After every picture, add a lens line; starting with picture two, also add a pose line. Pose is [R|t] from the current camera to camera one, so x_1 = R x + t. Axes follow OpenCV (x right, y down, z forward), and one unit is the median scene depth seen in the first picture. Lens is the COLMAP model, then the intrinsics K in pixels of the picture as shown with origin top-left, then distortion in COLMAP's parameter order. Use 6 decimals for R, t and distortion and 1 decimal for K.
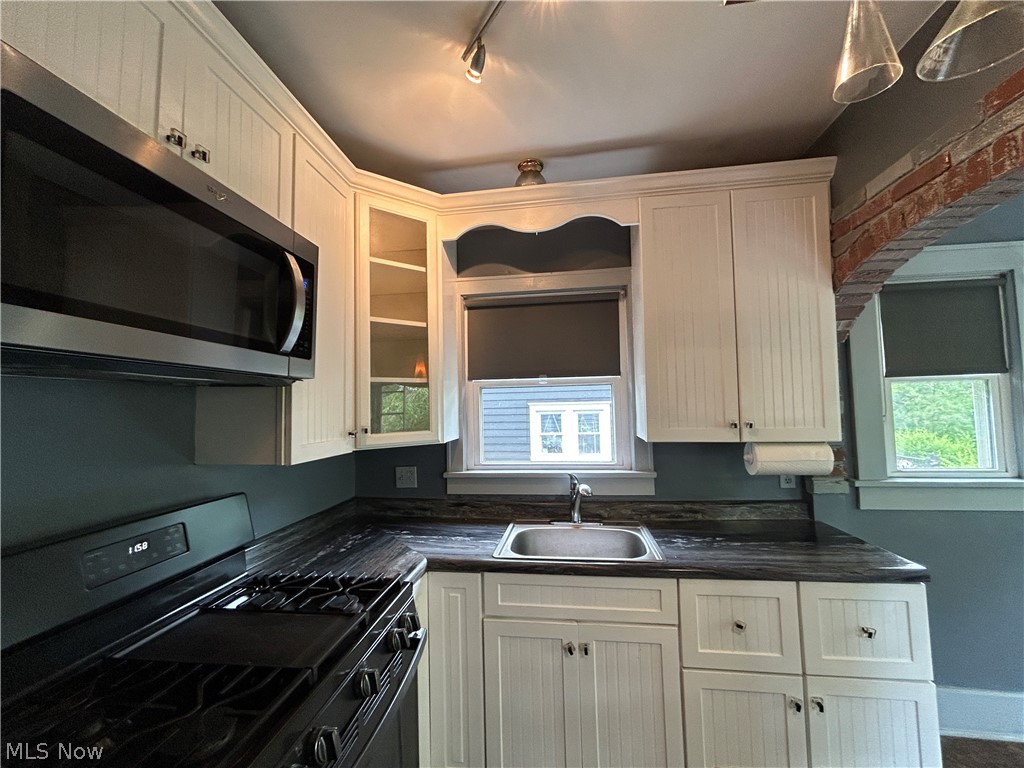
lens RADIAL K [[410.1, 0, 513.2], [0, 410.1, 386.9], [0, 0, 1]] dist [0.019193, 0.000249]
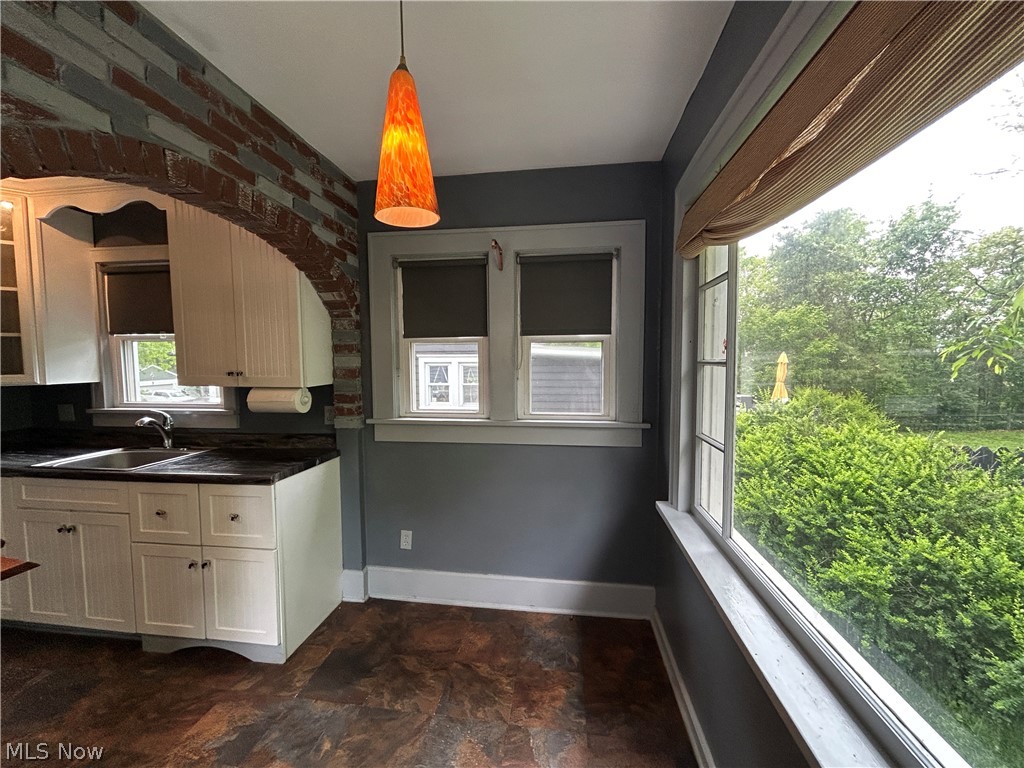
lens RADIAL K [[410.1, 0, 512.1], [0, 410.1, 383.9], [0, 0, 1]] dist [0.019193, 0.000249]
pose [[0.999164, 0.018377, -0.036507, 1.158332], [-0.014273, 0.993867, 0.109654, -0.024401], [0.038298, -0.109042, 0.993299, -0.206115]]
